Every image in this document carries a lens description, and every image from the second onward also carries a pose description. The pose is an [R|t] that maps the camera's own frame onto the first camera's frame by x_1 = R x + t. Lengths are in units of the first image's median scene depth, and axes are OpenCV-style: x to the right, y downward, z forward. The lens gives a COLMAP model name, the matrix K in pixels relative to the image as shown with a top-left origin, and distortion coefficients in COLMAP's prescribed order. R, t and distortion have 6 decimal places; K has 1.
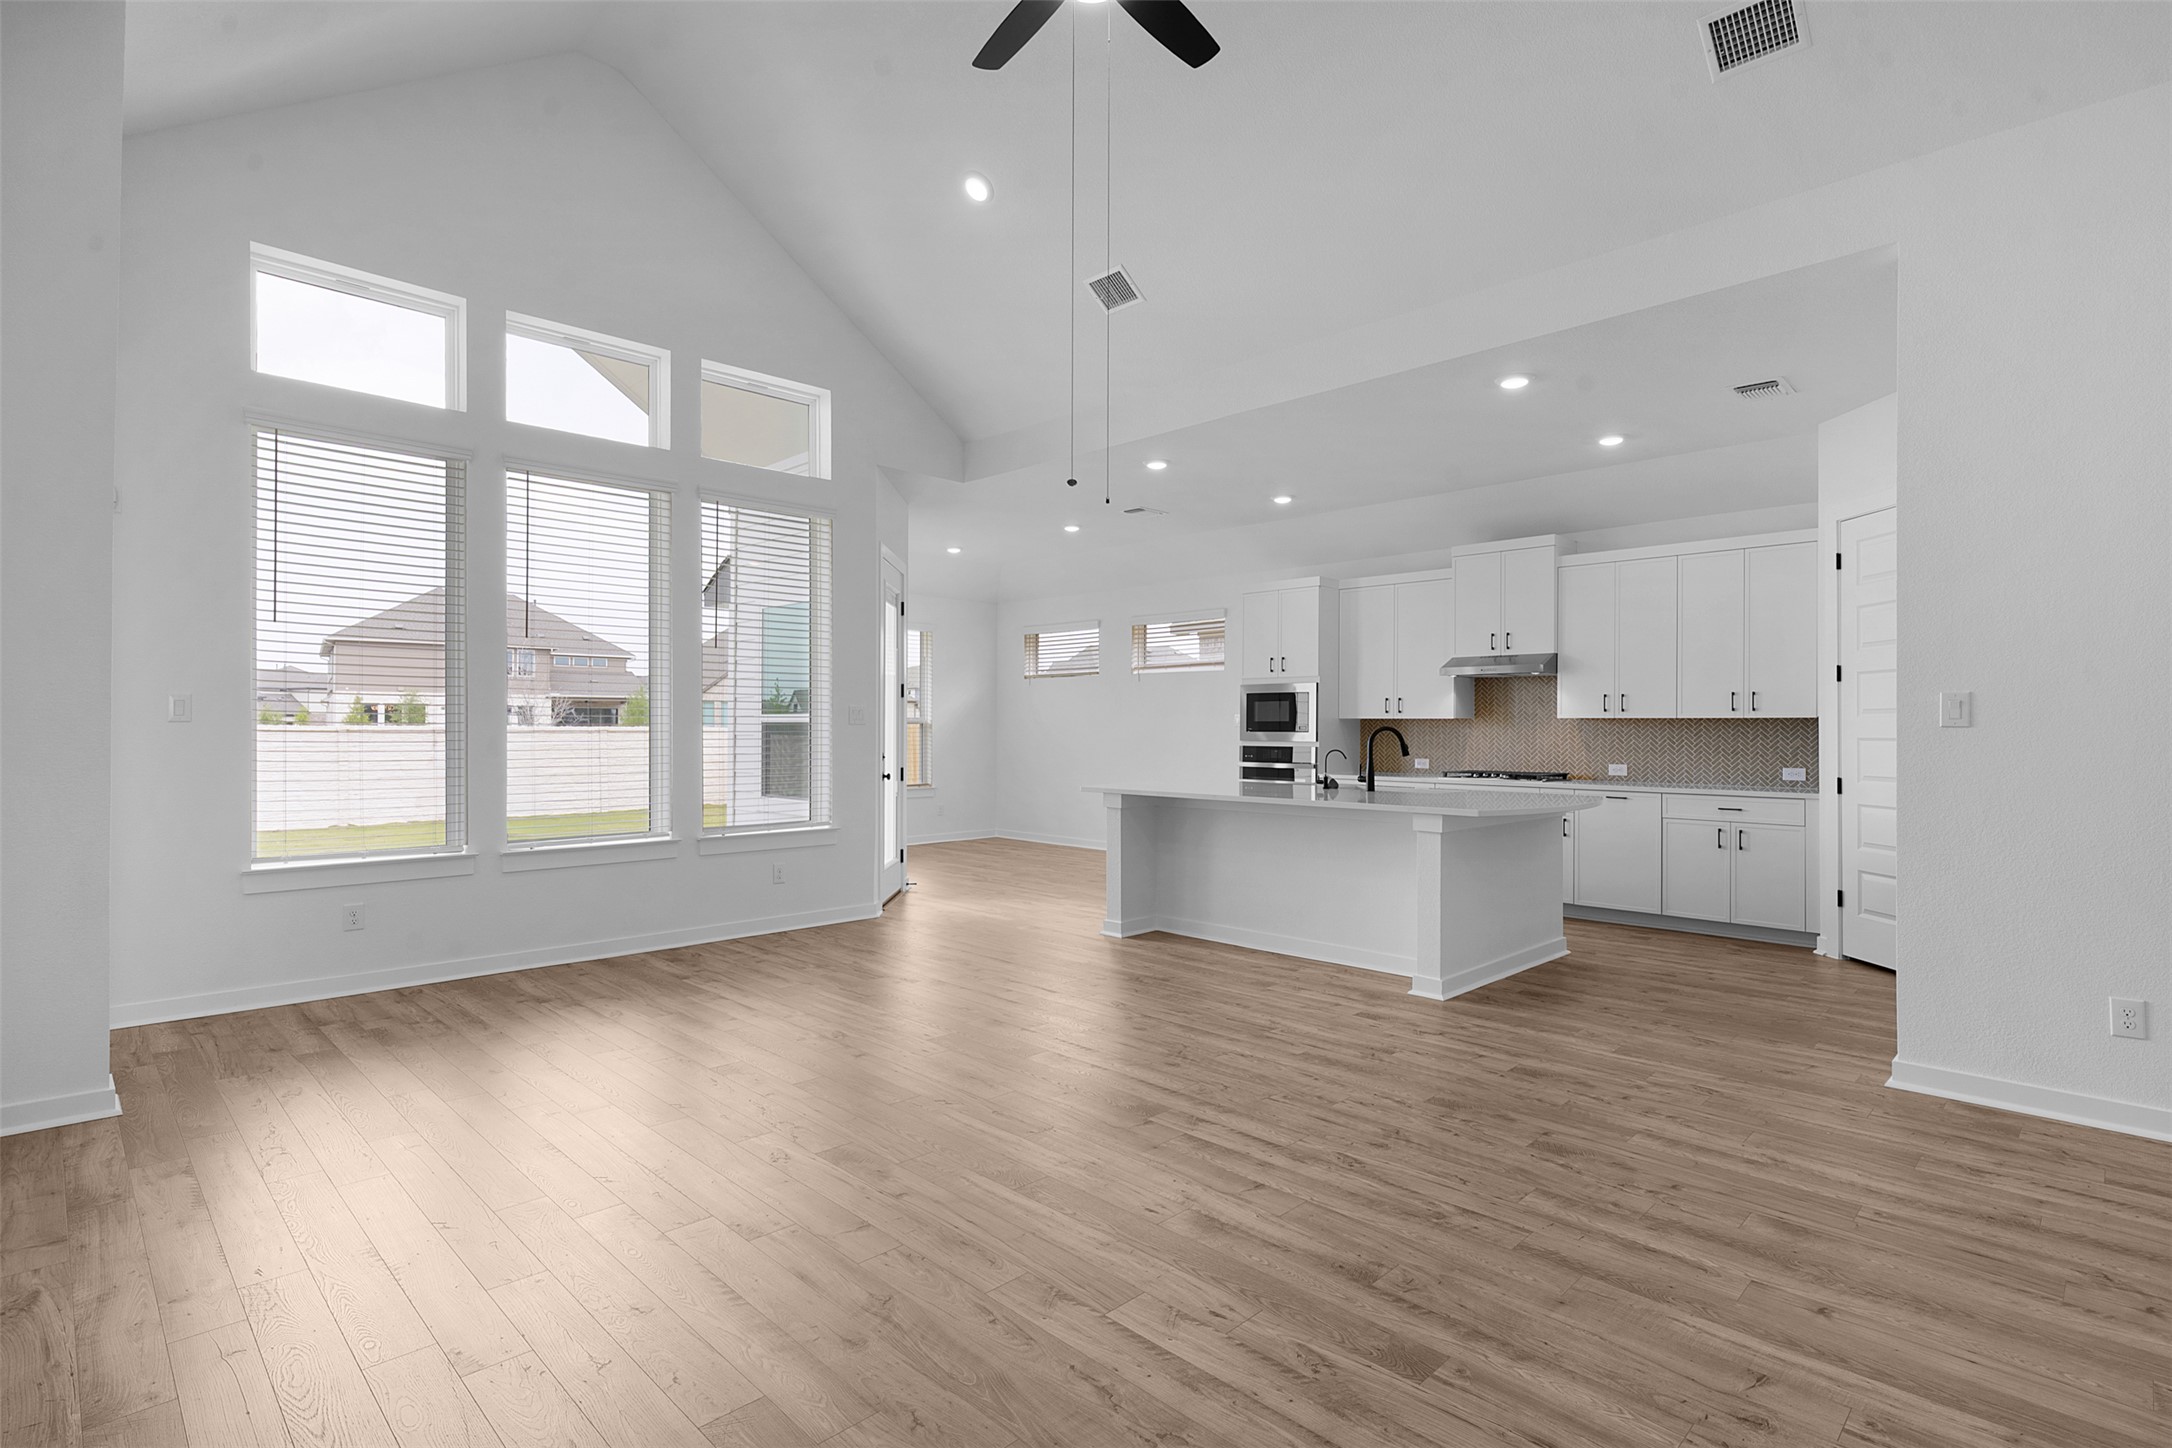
lens RADIAL K [[1053.4, 0, 1092.0], [0, 1053.4, 721.5], [0, 0, 1]] dist [0.002405, -0.000411]
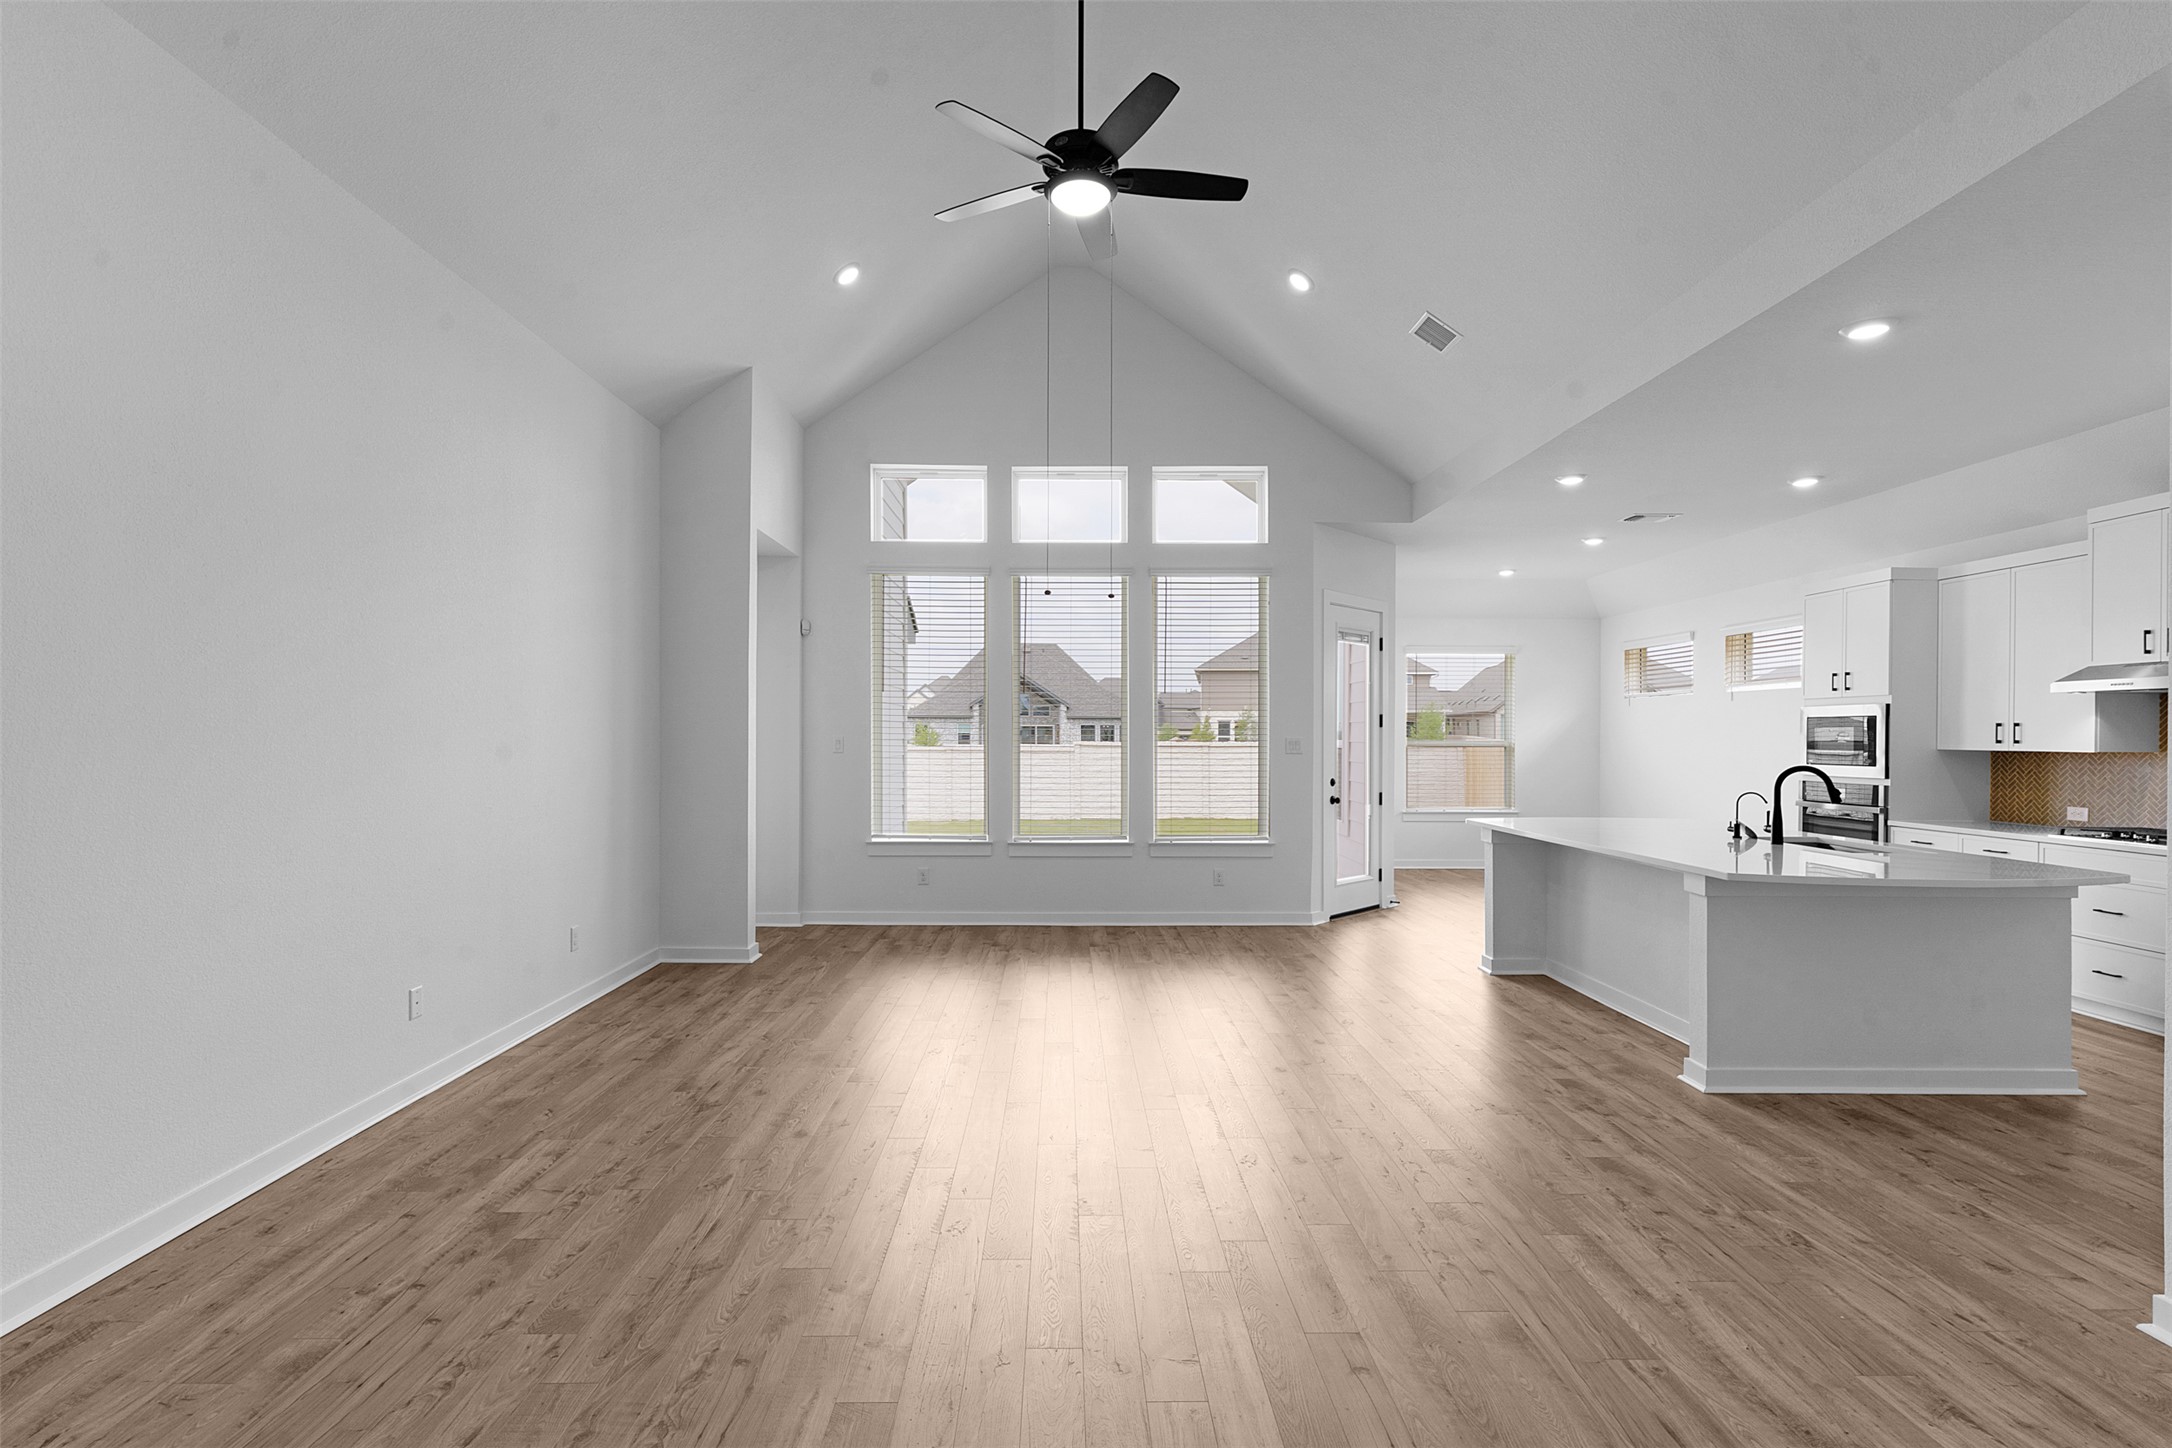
lens RADIAL K [[1053.4, 0, 1086.0], [0, 1053.4, 732.9], [0, 0, 1]] dist [0.002405, -0.000411]
pose [[0.717800, -0.002831, -0.696244, 0.527284], [0.001767, 0.999996, -0.002244, -0.022825], [0.696247, 0.000381, 0.717802, 0.038261]]
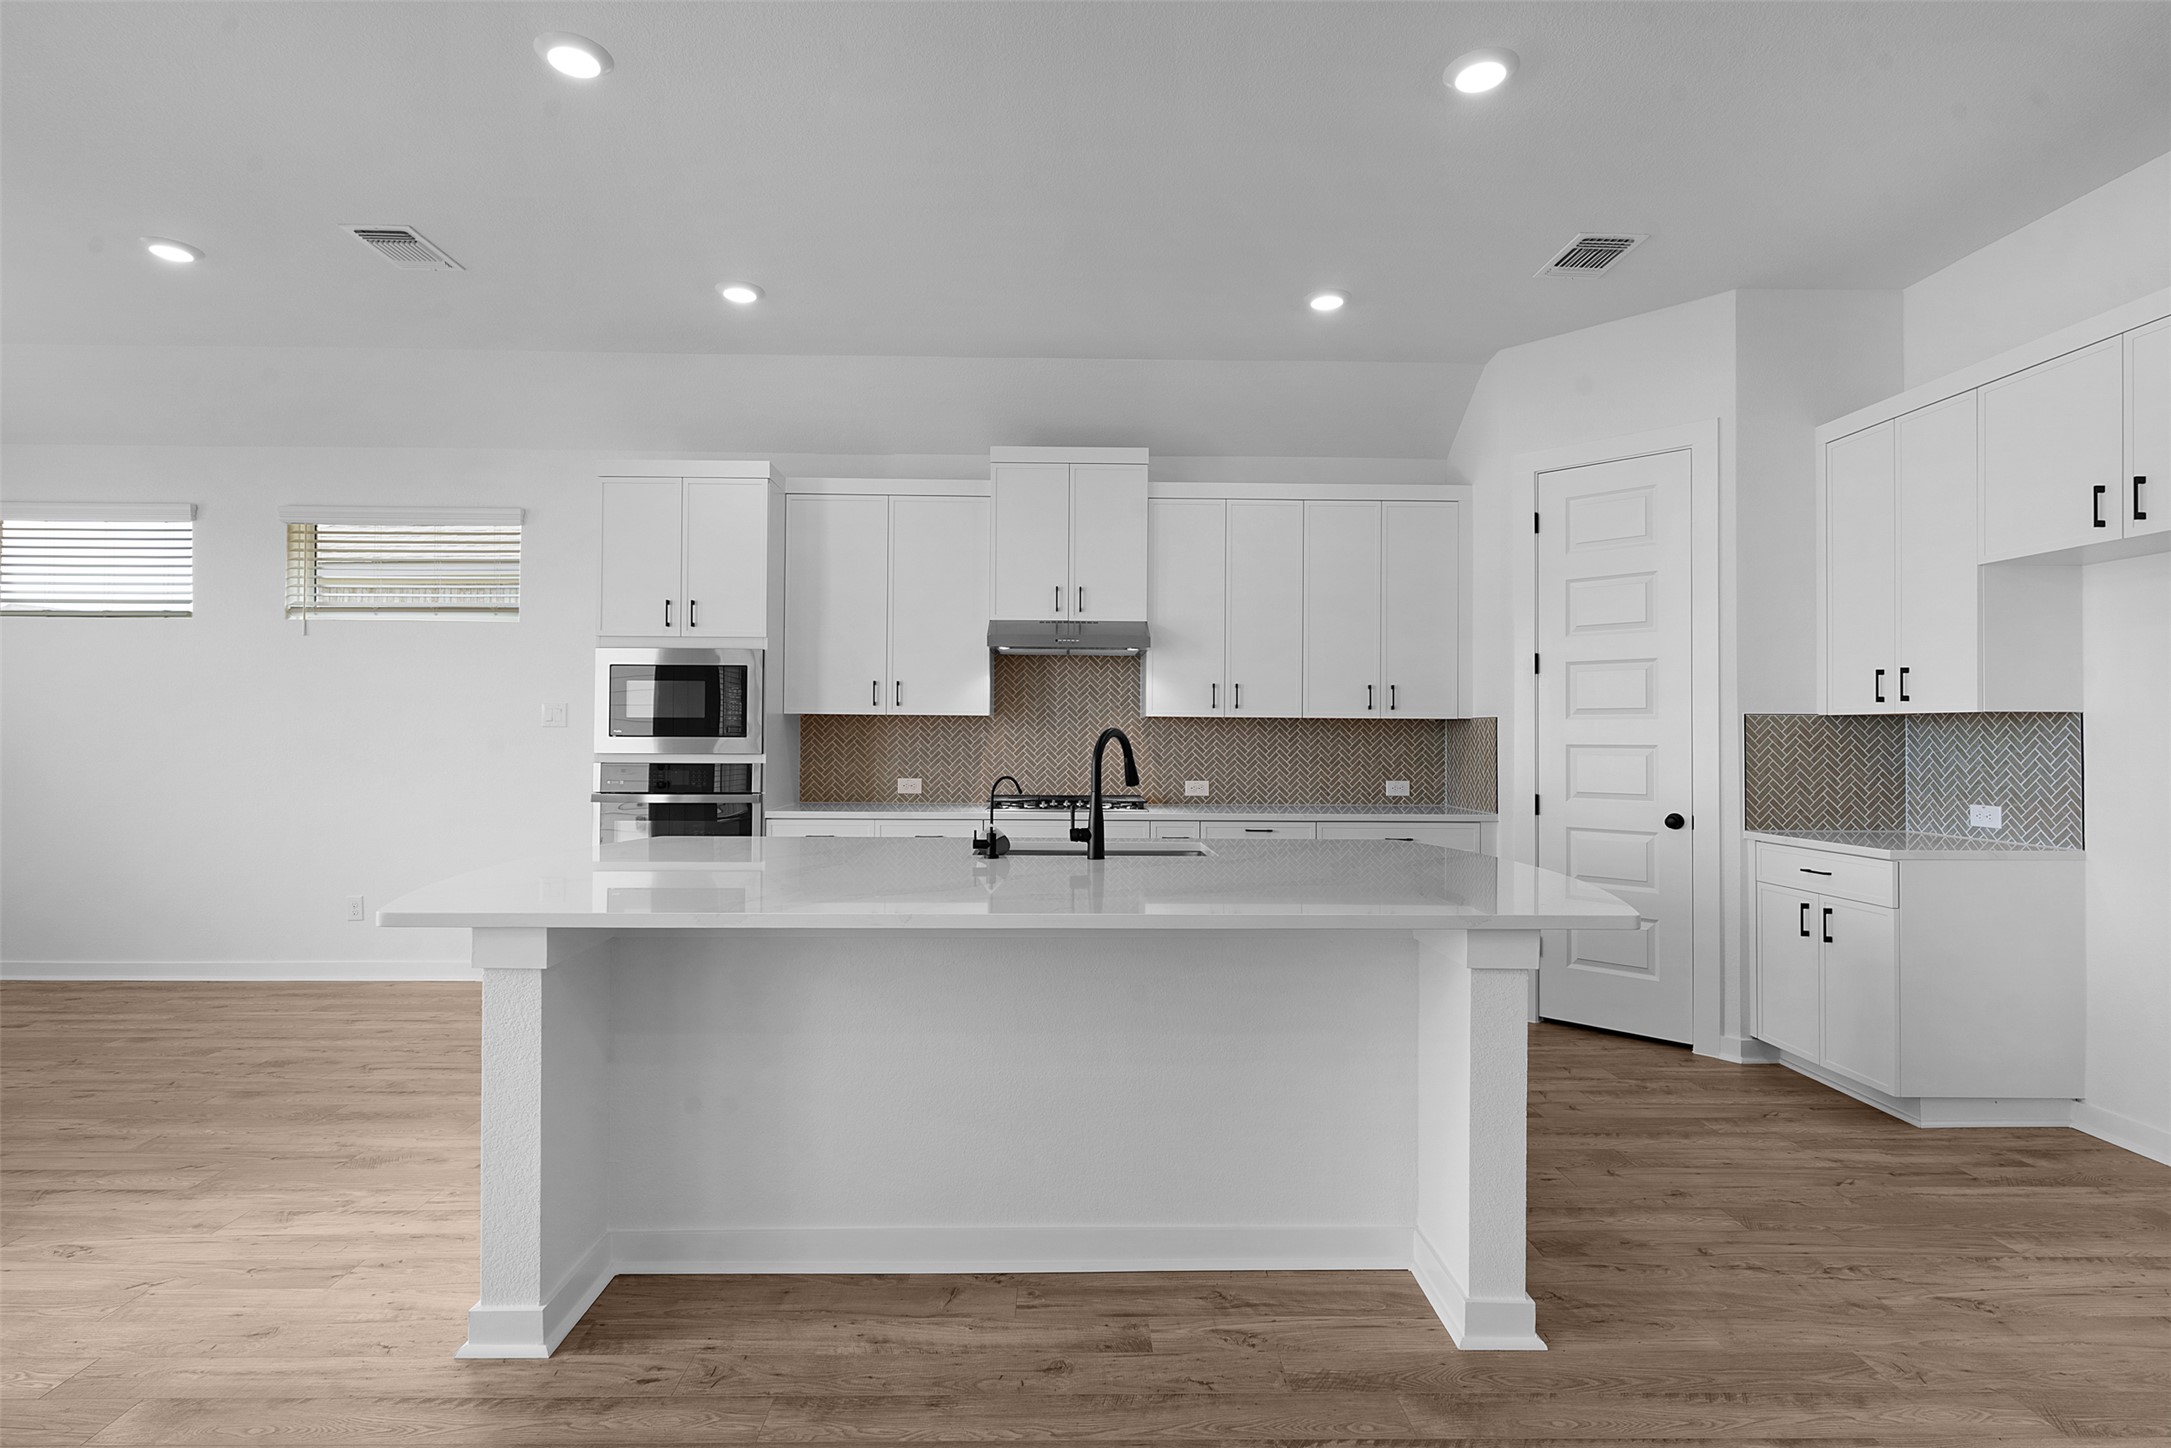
lens RADIAL K [[1052.9, 0, 1077.5], [0, 1052.9, 724.2], [0, 0, 1]] dist [0.002405, -0.000411]
pose [[0.698682, 0.004418, 0.715419, -0.115832], [-0.008338, 0.999963, 0.001967, 0.001208], [-0.715384, -0.007339, 0.698693, 0.771895]]
